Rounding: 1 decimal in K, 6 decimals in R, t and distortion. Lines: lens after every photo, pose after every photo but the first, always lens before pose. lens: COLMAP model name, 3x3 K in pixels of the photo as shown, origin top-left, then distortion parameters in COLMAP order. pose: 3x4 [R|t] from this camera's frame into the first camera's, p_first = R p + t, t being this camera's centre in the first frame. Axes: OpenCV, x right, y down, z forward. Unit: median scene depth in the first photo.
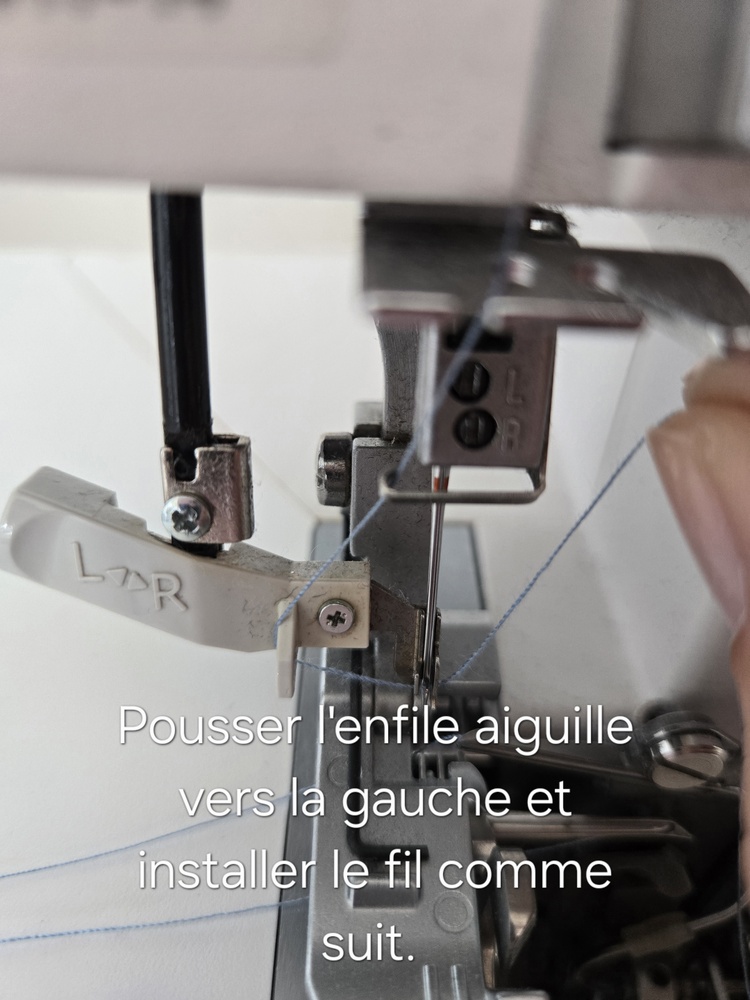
lens RADIAL K [[755.1, 0, 377.0], [0, 755.1, 493.8], [0, 0, 1]] dist [-0.064821, -0.002124]
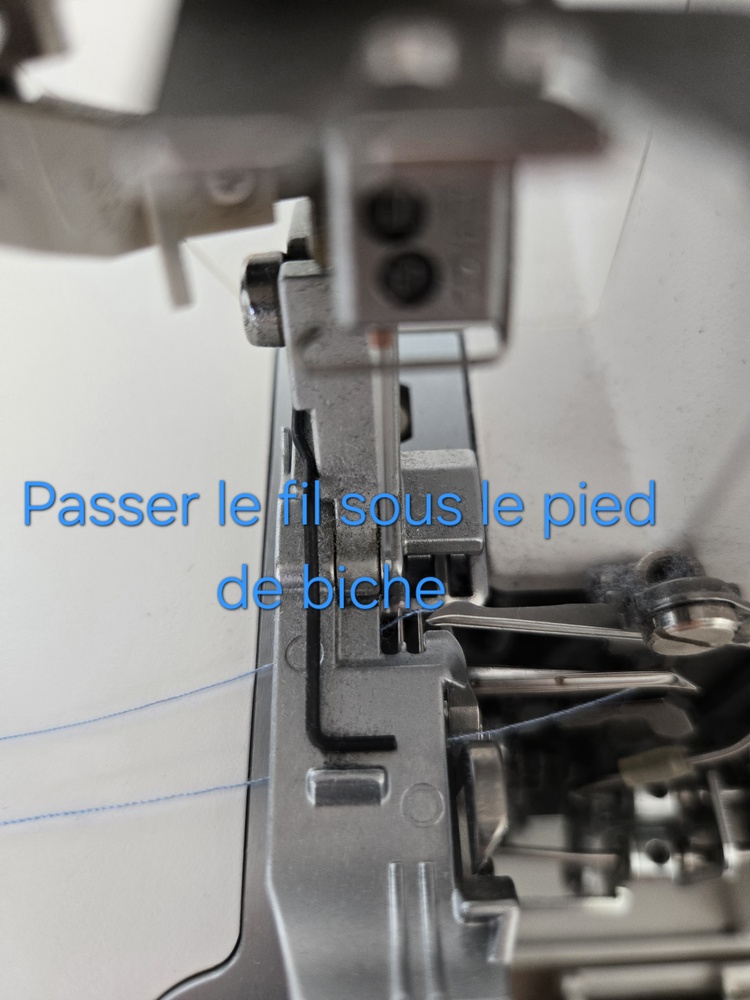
lens RADIAL K [[769.1, 0, 375.0], [0, 769.1, 500.0], [0, 0, 1]] dist [-0.076121, 0.004392]
pose [[0.997780, -0.048355, -0.045787, 0.096045], [0.060448, 0.946141, 0.318062, -0.093636], [0.027941, -0.320124, 0.946963, 0.198505]]
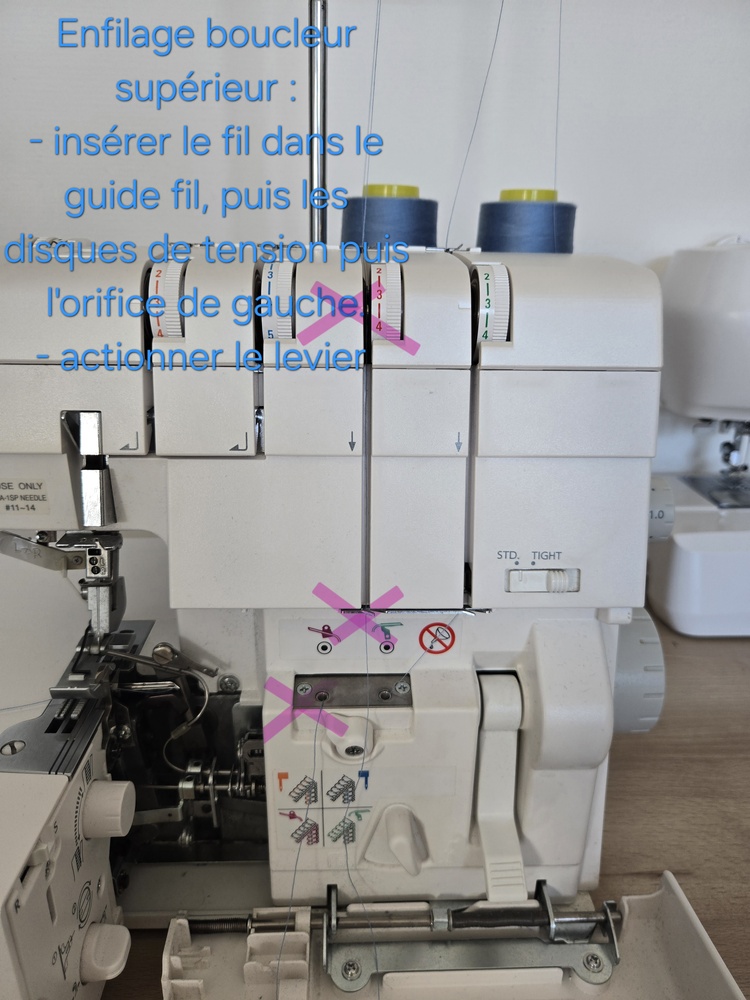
lens RADIAL K [[699.8, 0, 375.2], [0, 699.8, 509.3], [0, 0, 1]] dist [0.023051, -0.042483]
pose [[0.999107, -0.030311, 0.029450, 1.507087], [0.038508, 0.940026, -0.338921, 0.963532], [-0.017411, 0.339752, 0.940354, -2.905417]]
